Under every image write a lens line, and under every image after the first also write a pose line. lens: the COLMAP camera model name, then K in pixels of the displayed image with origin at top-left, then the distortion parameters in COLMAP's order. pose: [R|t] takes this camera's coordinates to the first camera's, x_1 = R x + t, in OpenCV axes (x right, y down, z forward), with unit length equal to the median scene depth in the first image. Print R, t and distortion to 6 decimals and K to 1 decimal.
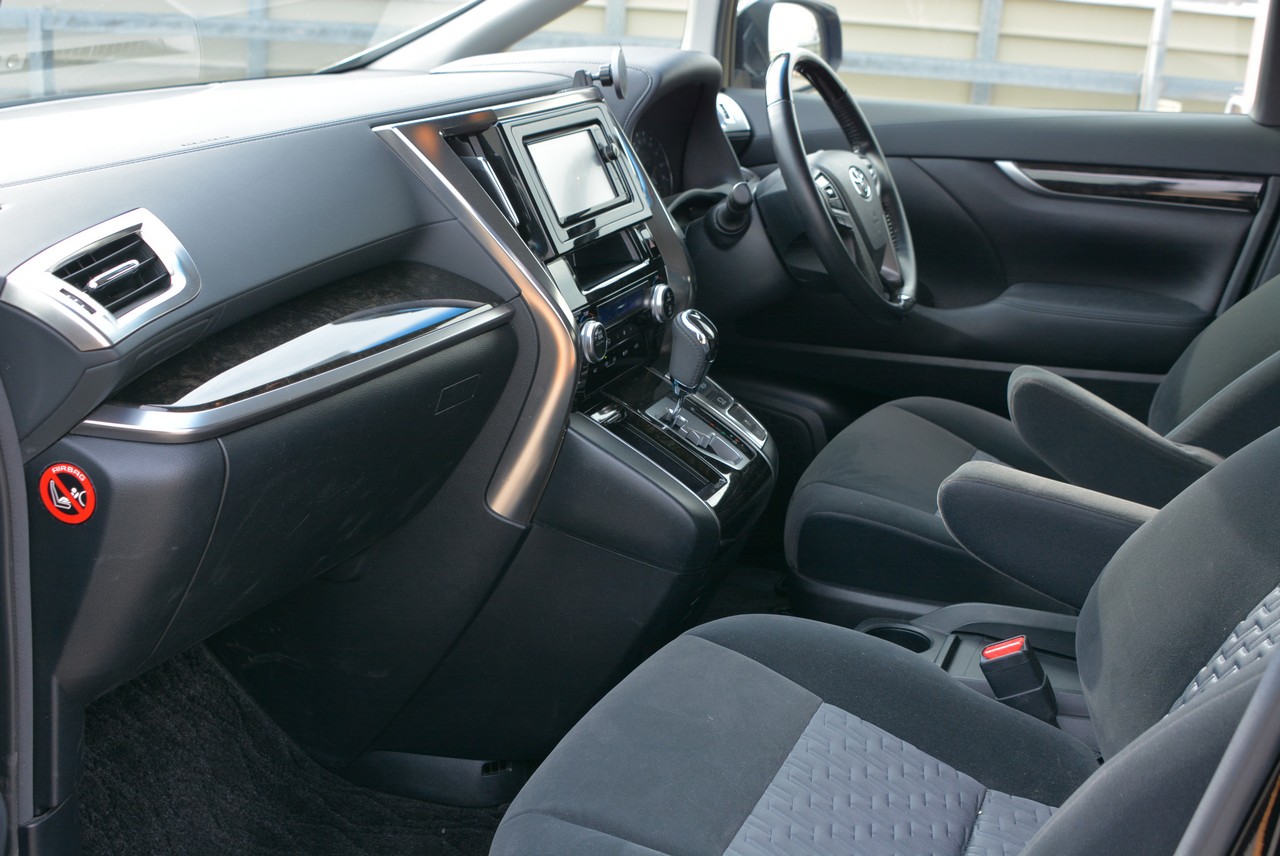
lens RADIAL K [[1573.0, 0, 642.4], [0, 1573.0, 431.3], [0, 0, 1]] dist [-0.138722, 0.000000]
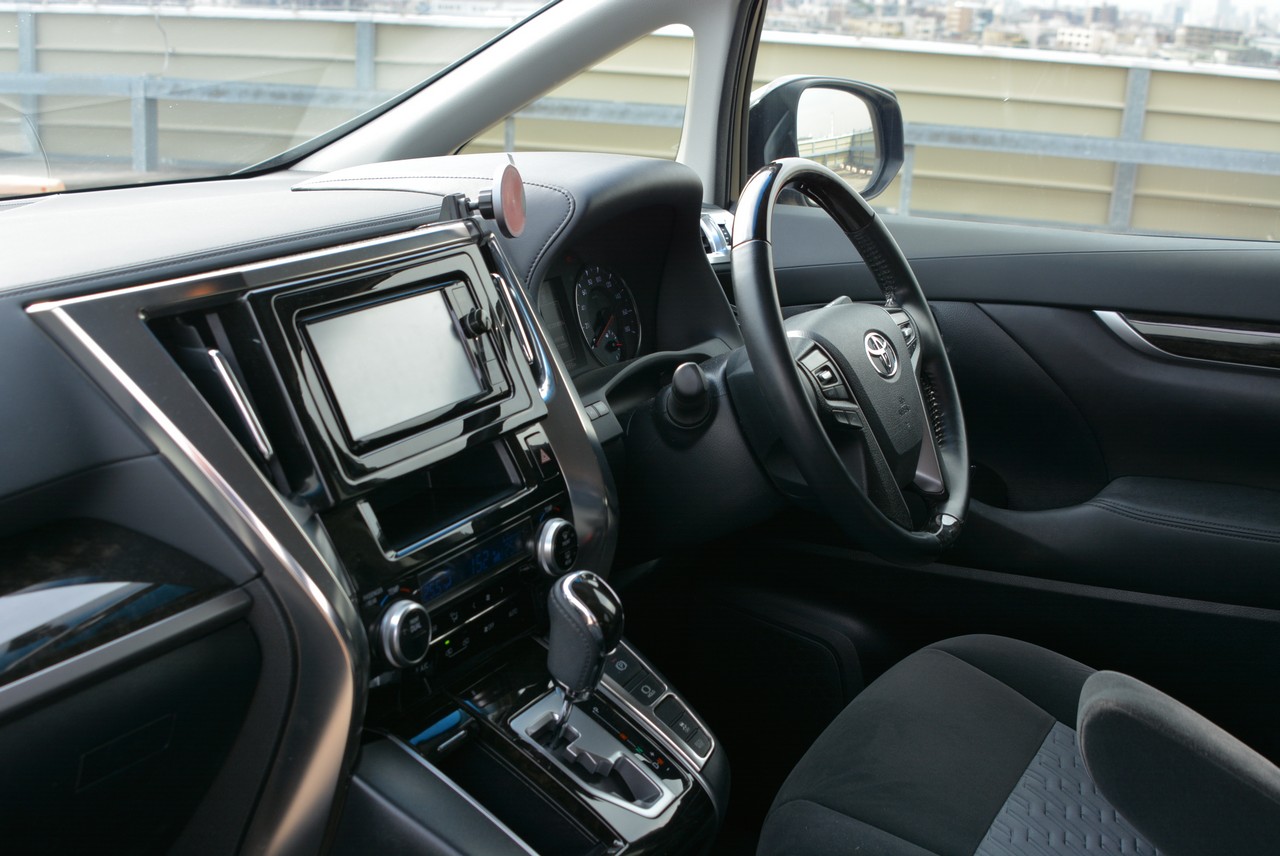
lens RADIAL K [[1573.0, 0, 638.4], [0, 1573.0, 429.6], [0, 0, 1]] dist [-0.138722, 0.000000]
pose [[0.995245, 0.021700, -0.094956, 0.102608], [-0.025814, 0.998771, -0.042313, -0.097682], [0.093921, 0.044563, 0.994582, 0.318439]]
